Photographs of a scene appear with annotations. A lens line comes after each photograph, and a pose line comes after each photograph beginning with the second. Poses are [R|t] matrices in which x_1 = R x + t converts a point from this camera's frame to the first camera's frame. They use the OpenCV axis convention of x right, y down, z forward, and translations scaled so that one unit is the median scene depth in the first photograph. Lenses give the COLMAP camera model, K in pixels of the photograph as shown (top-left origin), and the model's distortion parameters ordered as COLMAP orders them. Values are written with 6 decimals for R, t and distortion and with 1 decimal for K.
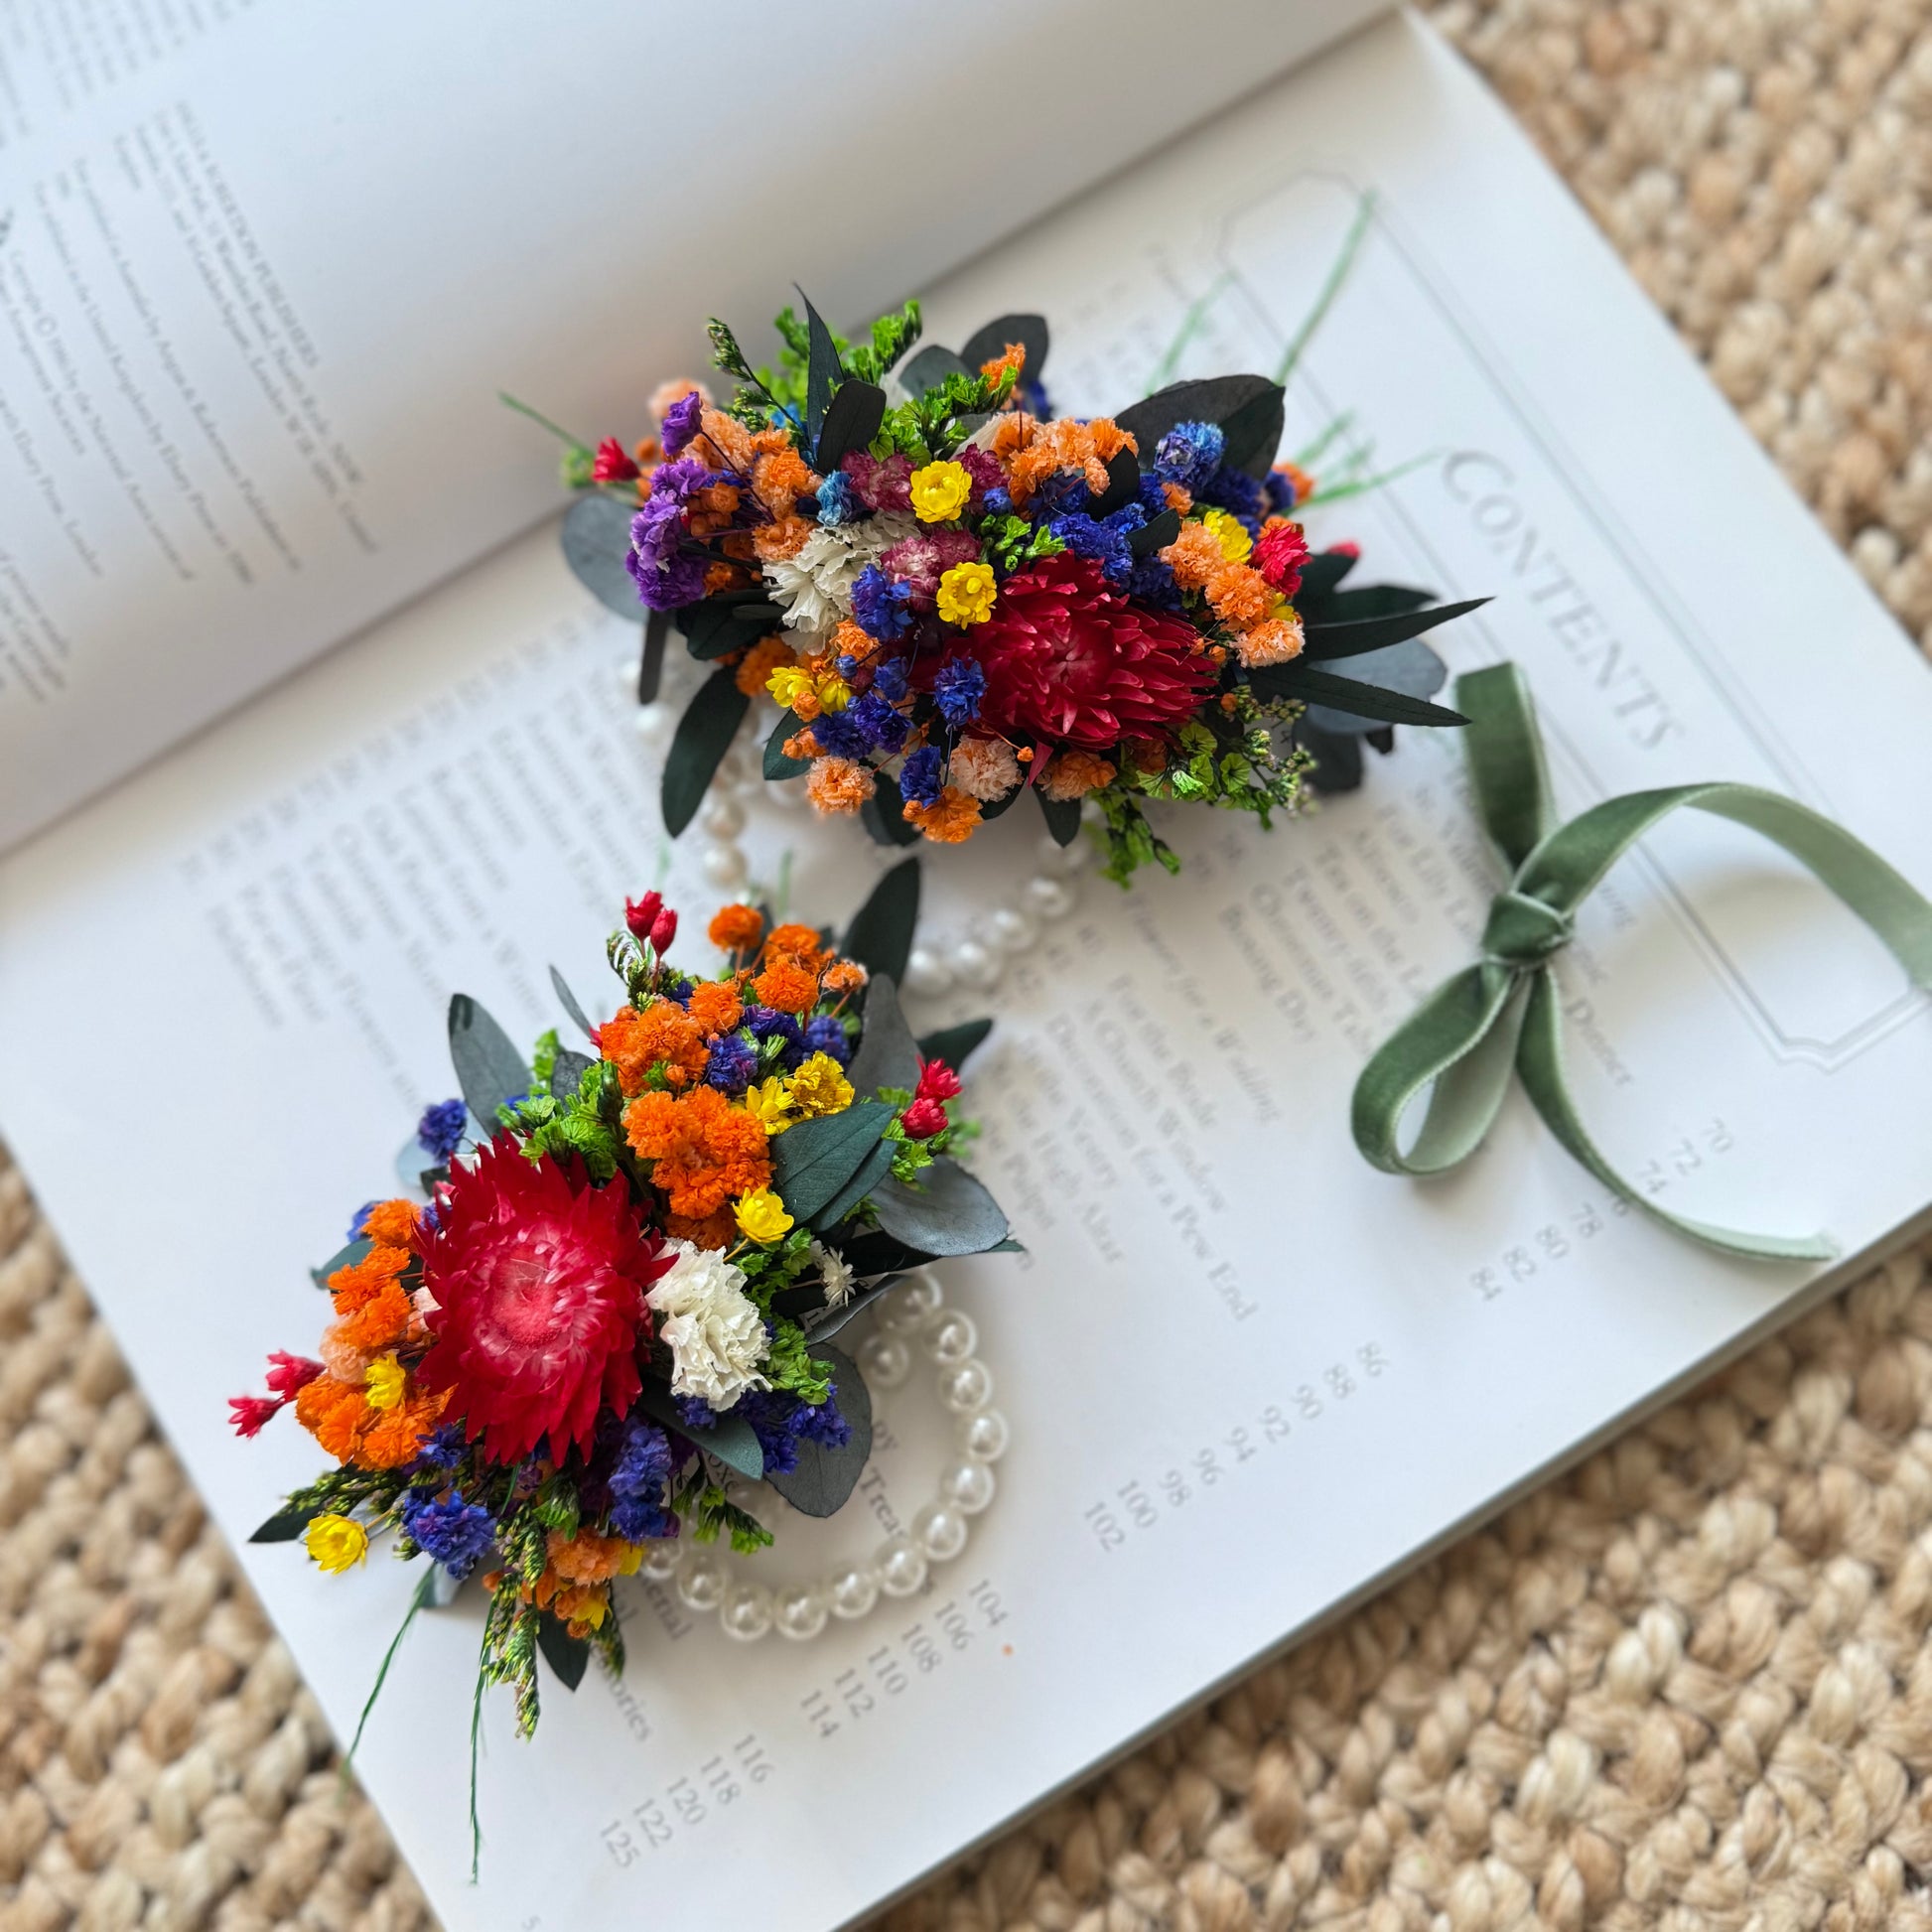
lens RADIAL K [[1750.3, 0, 972.0], [0, 1750.3, 950.5], [0, 0, 1]] dist [-0.026690, -0.011833]
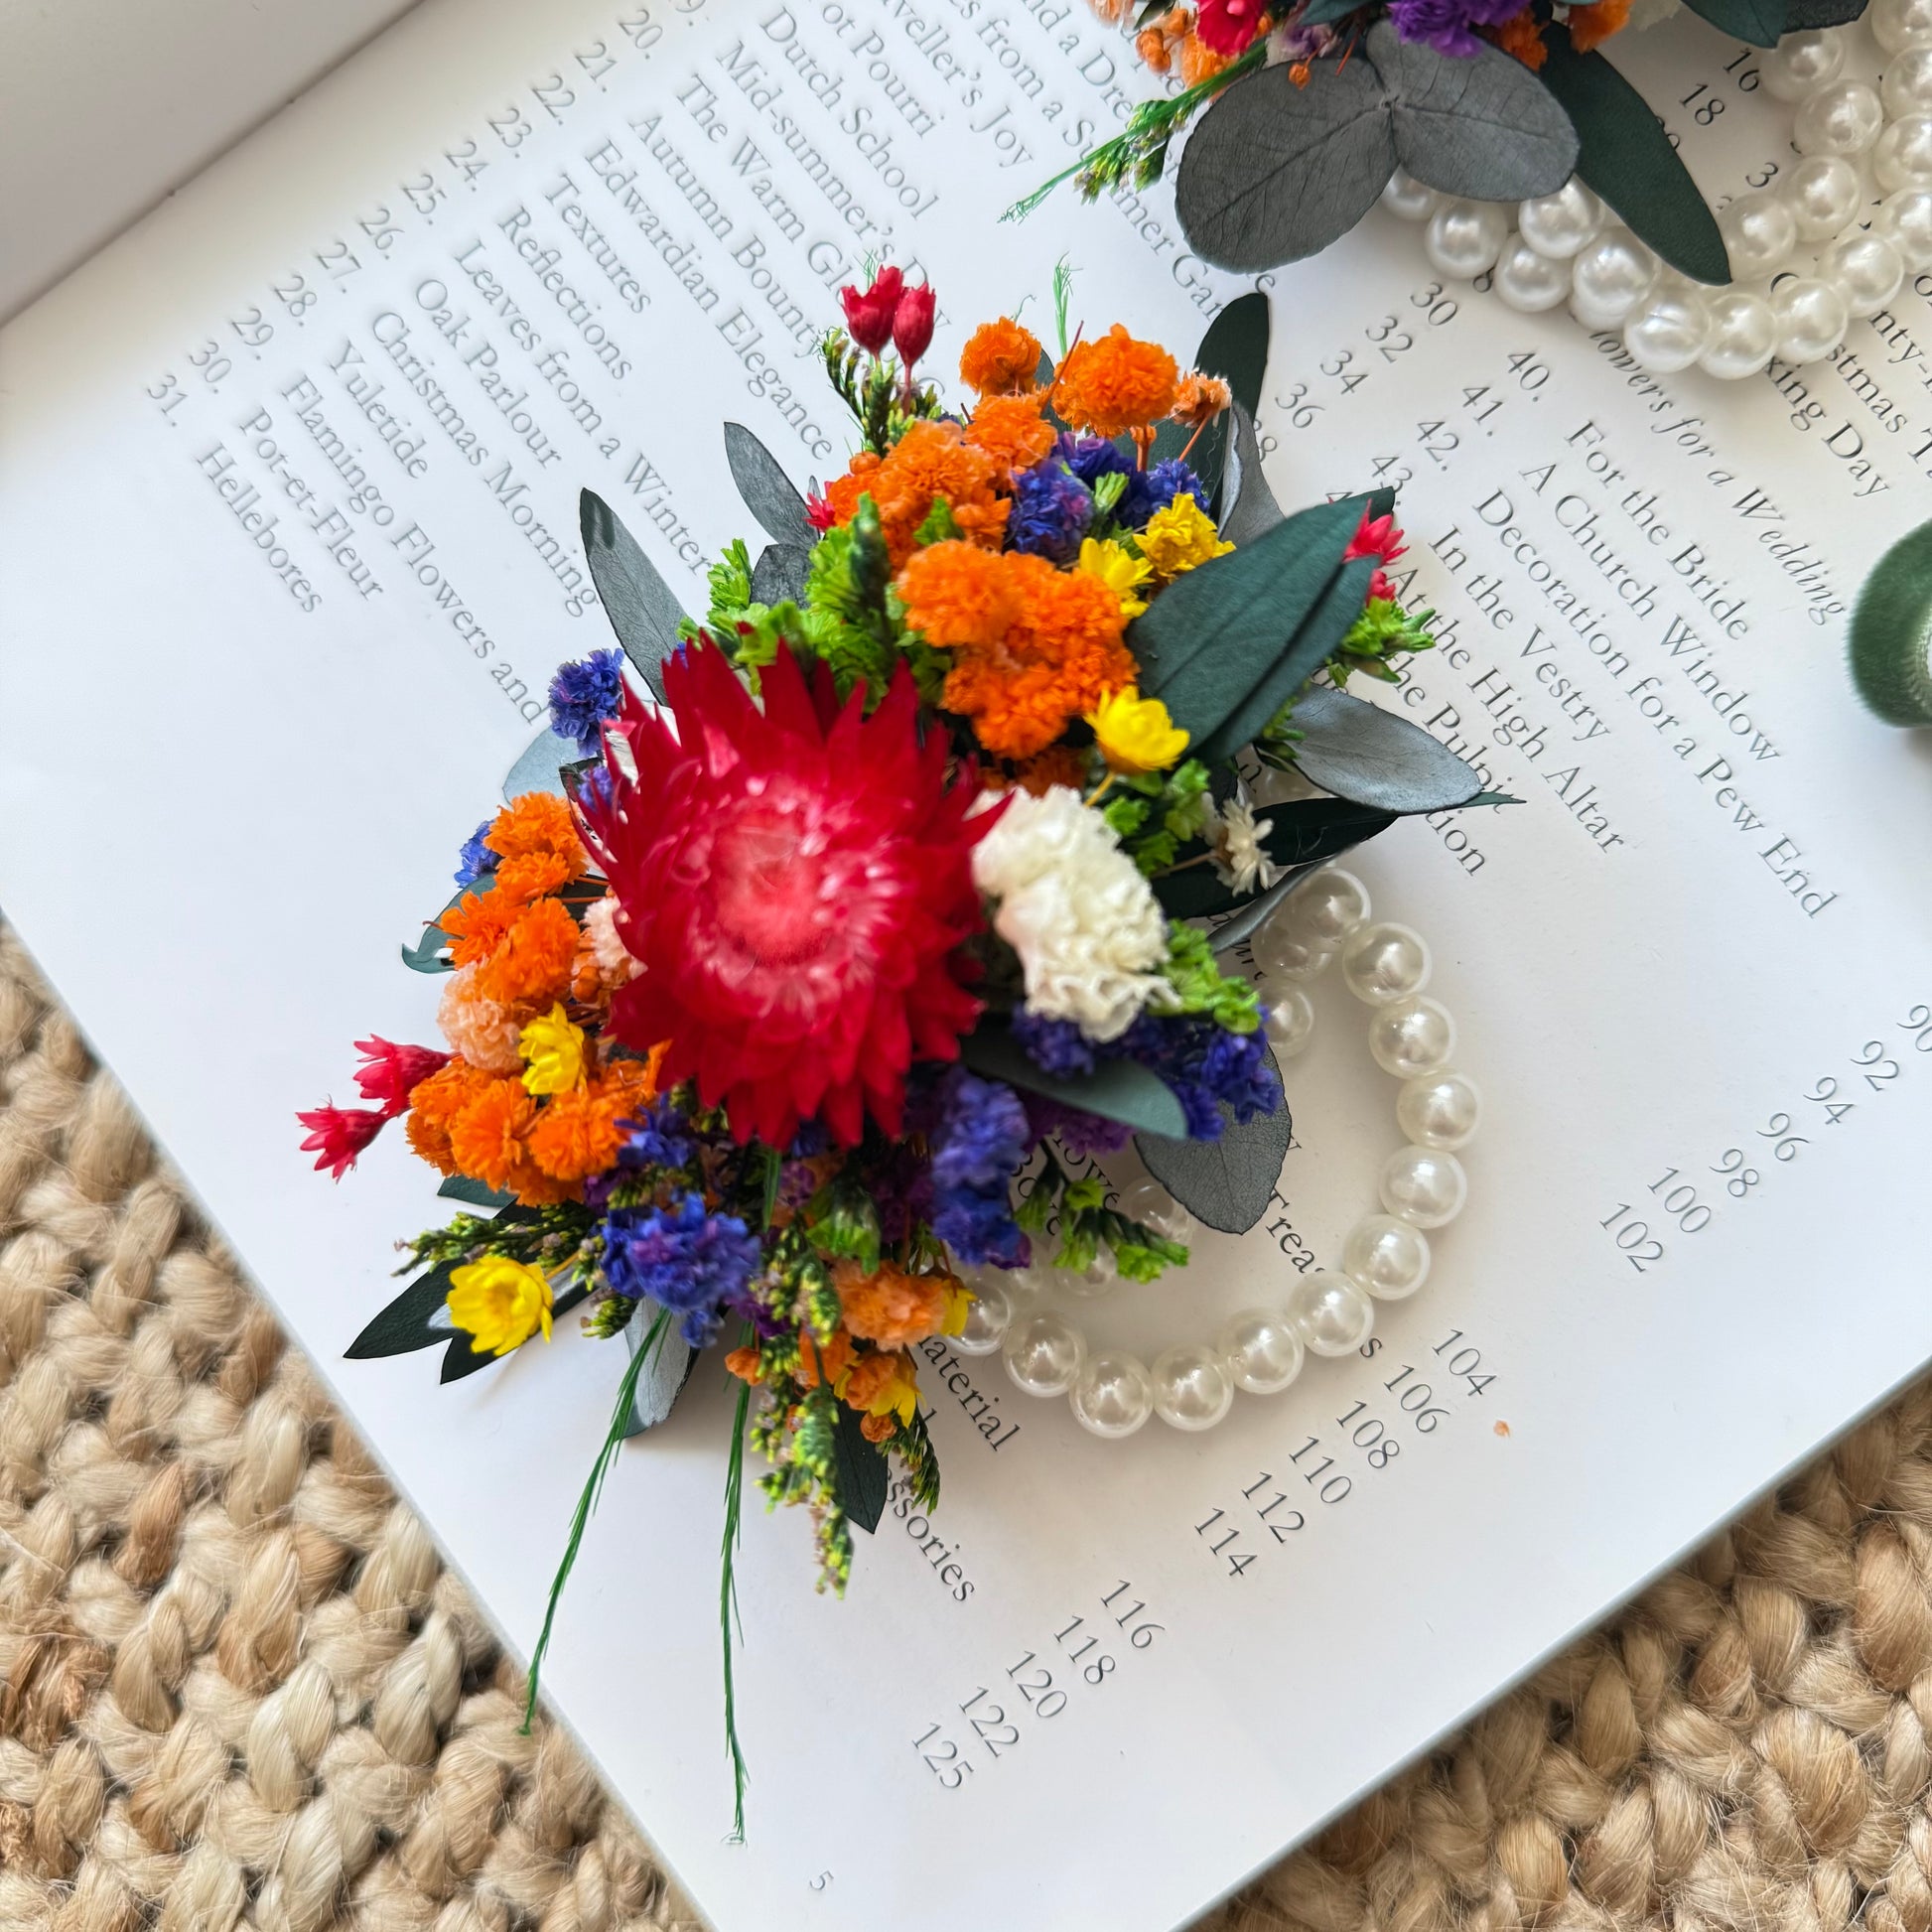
lens RADIAL K [[1929.7, 0, 964.5], [0, 1929.7, 959.9], [0, 0, 1]] dist [-0.066653, 0.000000]
pose [[0.996426, -0.080714, -0.024900, -0.150039], [0.082067, 0.994868, 0.059186, 0.165195], [0.019995, -0.061018, 0.997936, 0.279760]]
